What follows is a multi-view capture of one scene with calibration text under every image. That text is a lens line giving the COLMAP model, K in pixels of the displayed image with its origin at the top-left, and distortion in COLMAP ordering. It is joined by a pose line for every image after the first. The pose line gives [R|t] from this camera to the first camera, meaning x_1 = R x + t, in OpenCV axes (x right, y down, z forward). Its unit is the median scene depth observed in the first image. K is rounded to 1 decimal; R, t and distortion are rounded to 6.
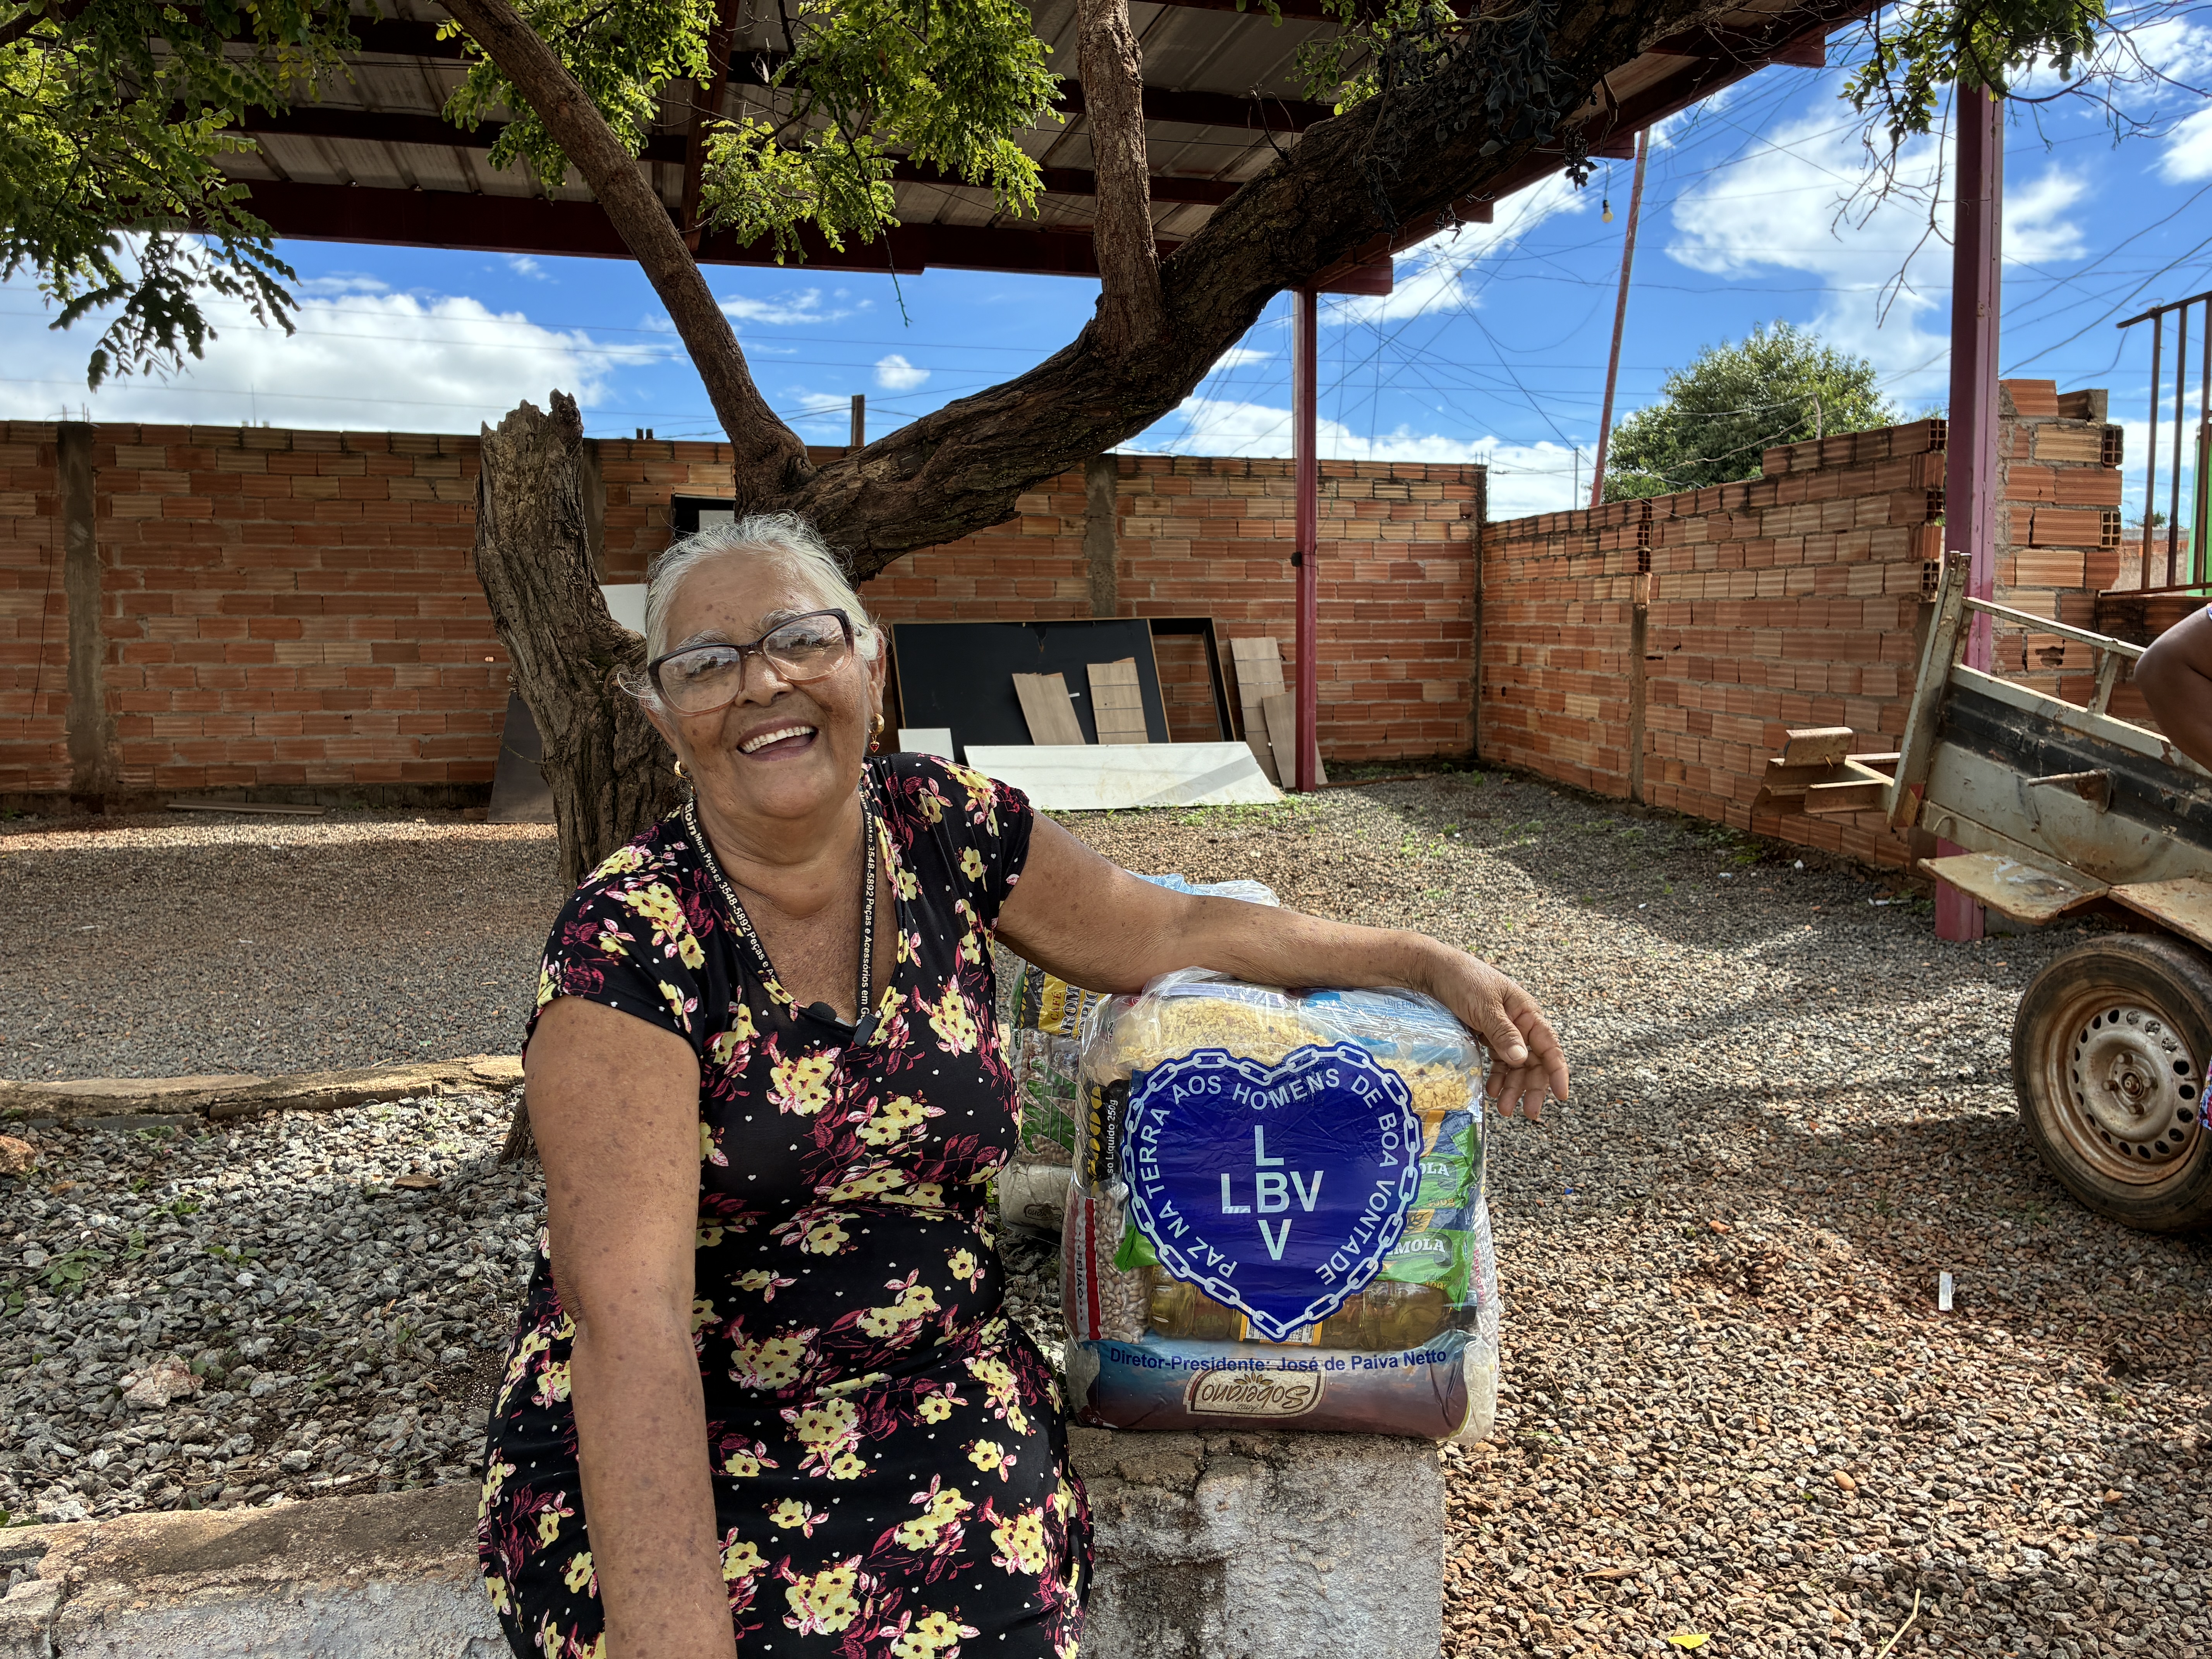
lens RADIAL K [[1740.1, 0, 1106.0], [0, 1740.1, 829.5], [0, 0, 1]] dist [0.018154, -0.015271]
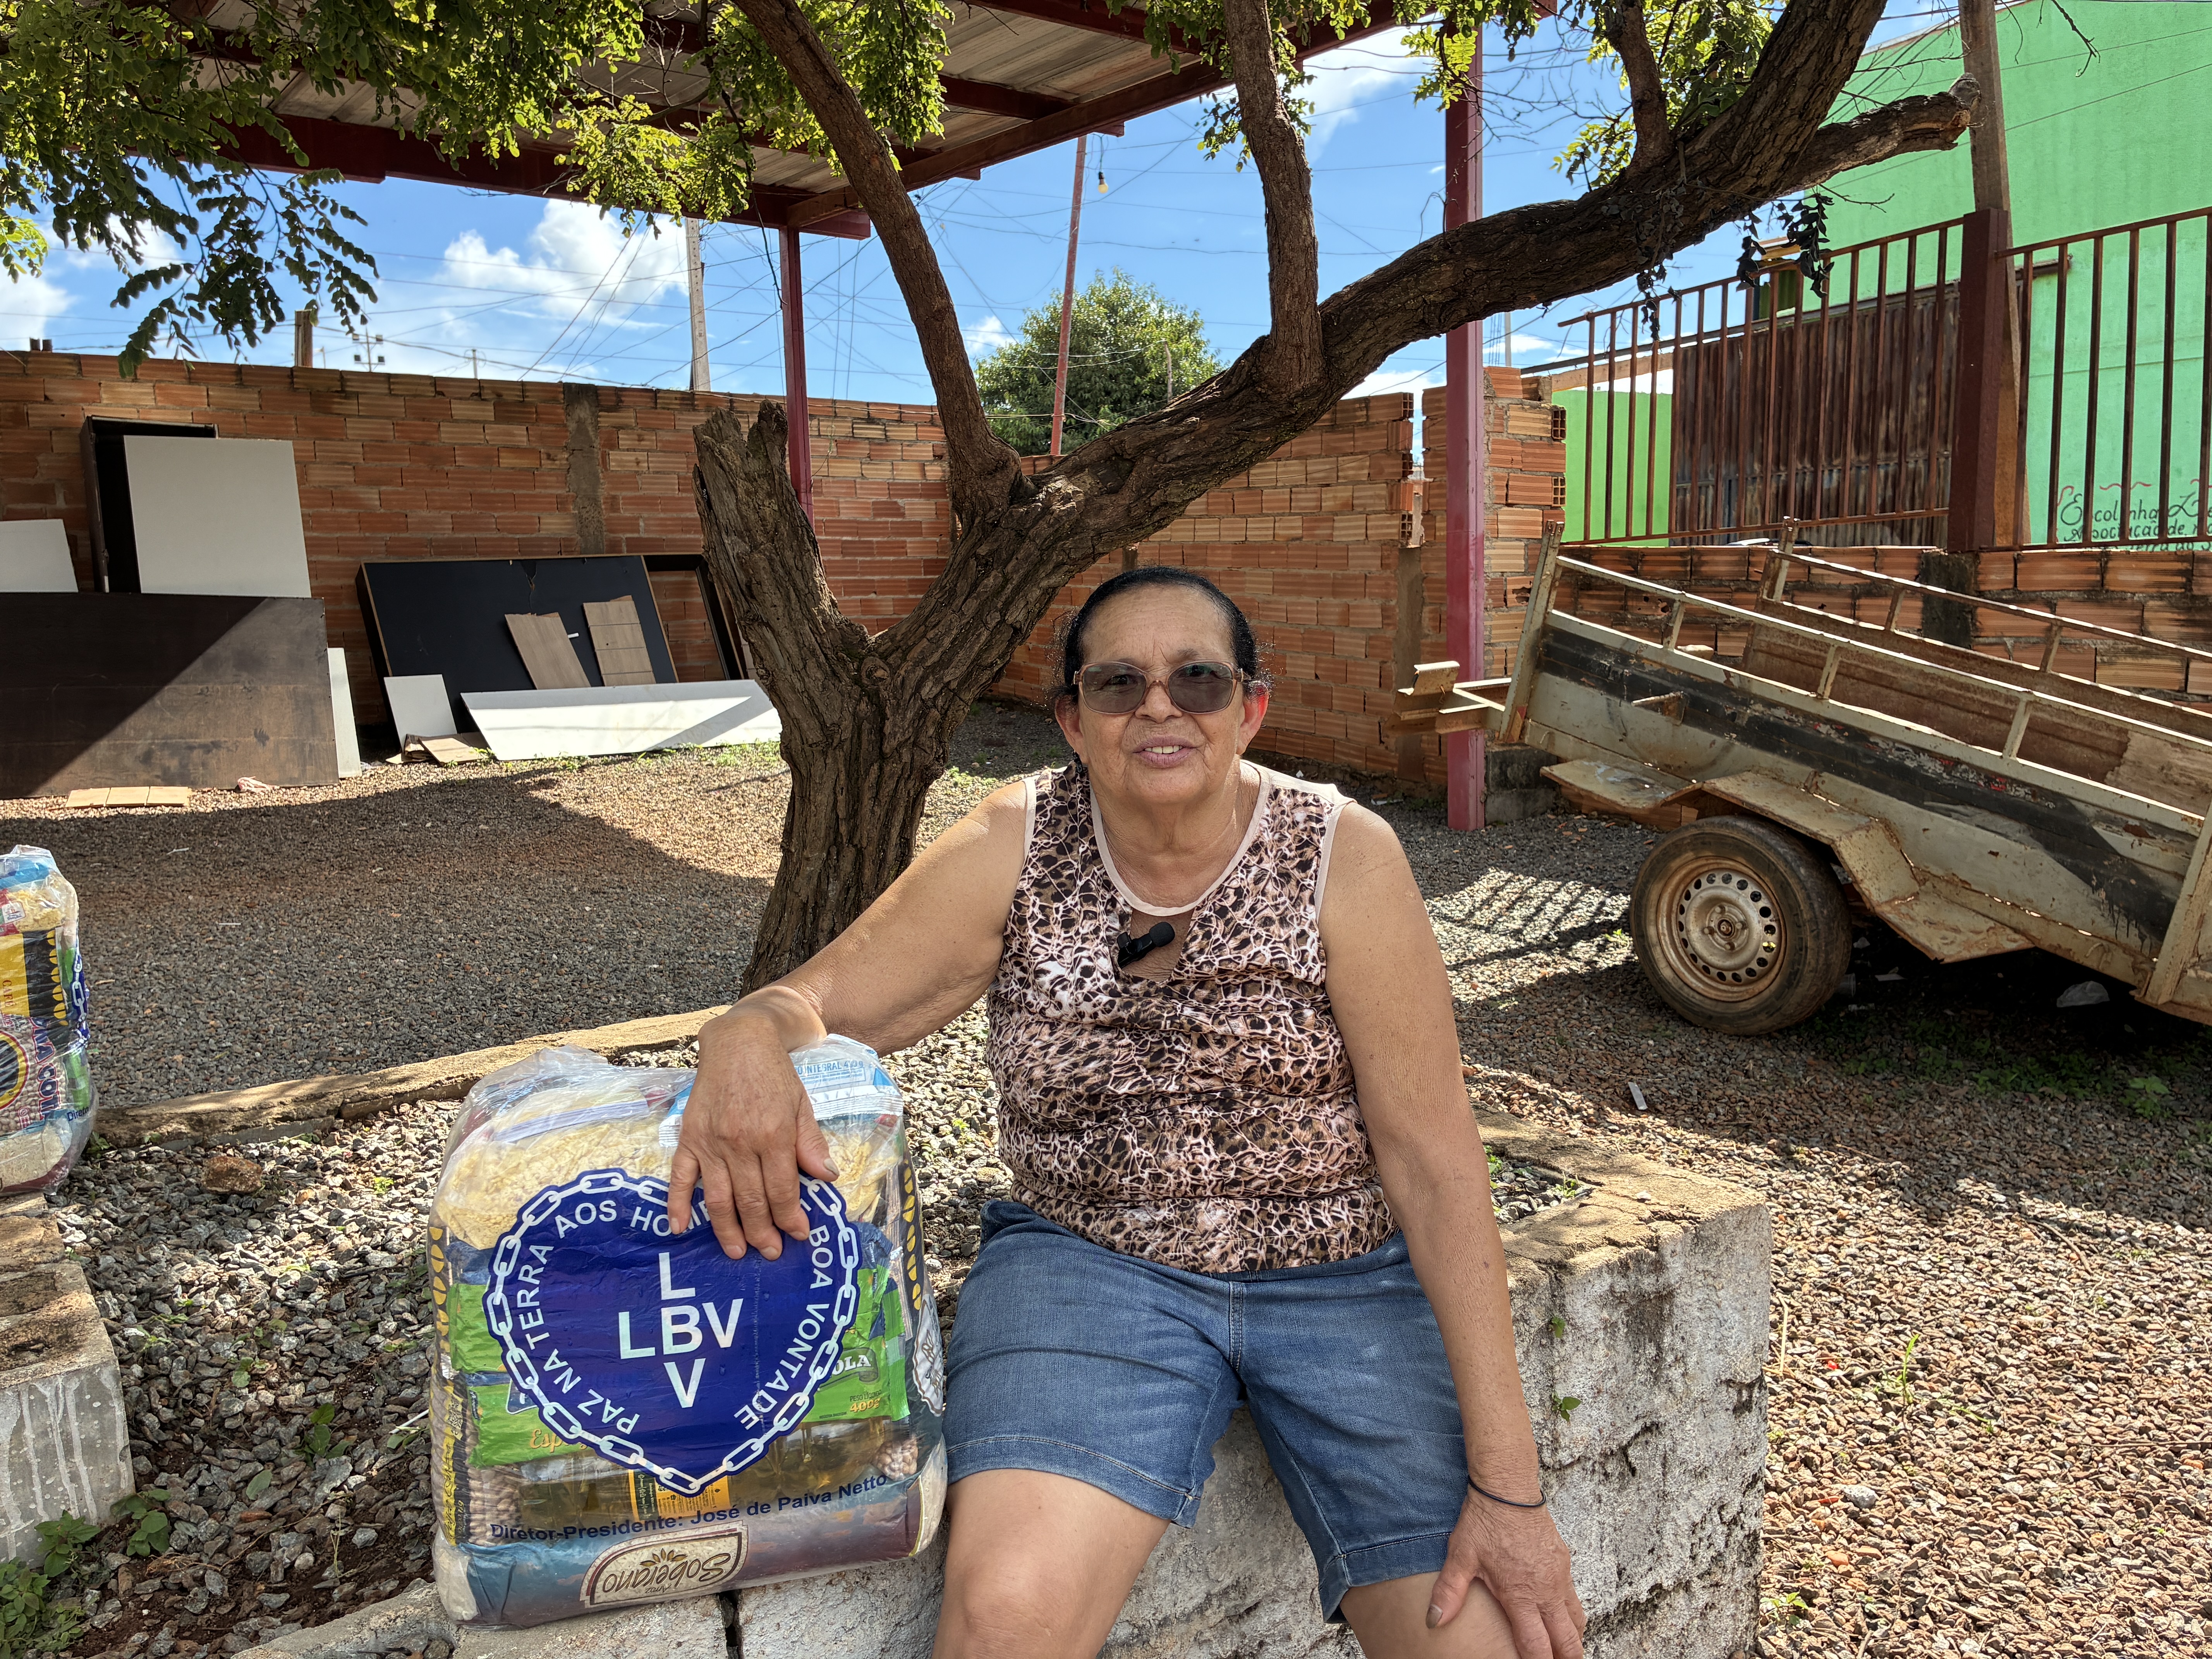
lens RADIAL K [[1740.1, 0, 1106.0], [0, 1740.1, 829.5], [0, 0, 1]] dist [0.018154, -0.015271]
pose [[0.927787, -0.061535, 0.368001, -0.258836], [0.045320, 0.997589, 0.052553, -0.016356], [-0.370348, -0.032080, 0.928339, -0.047959]]
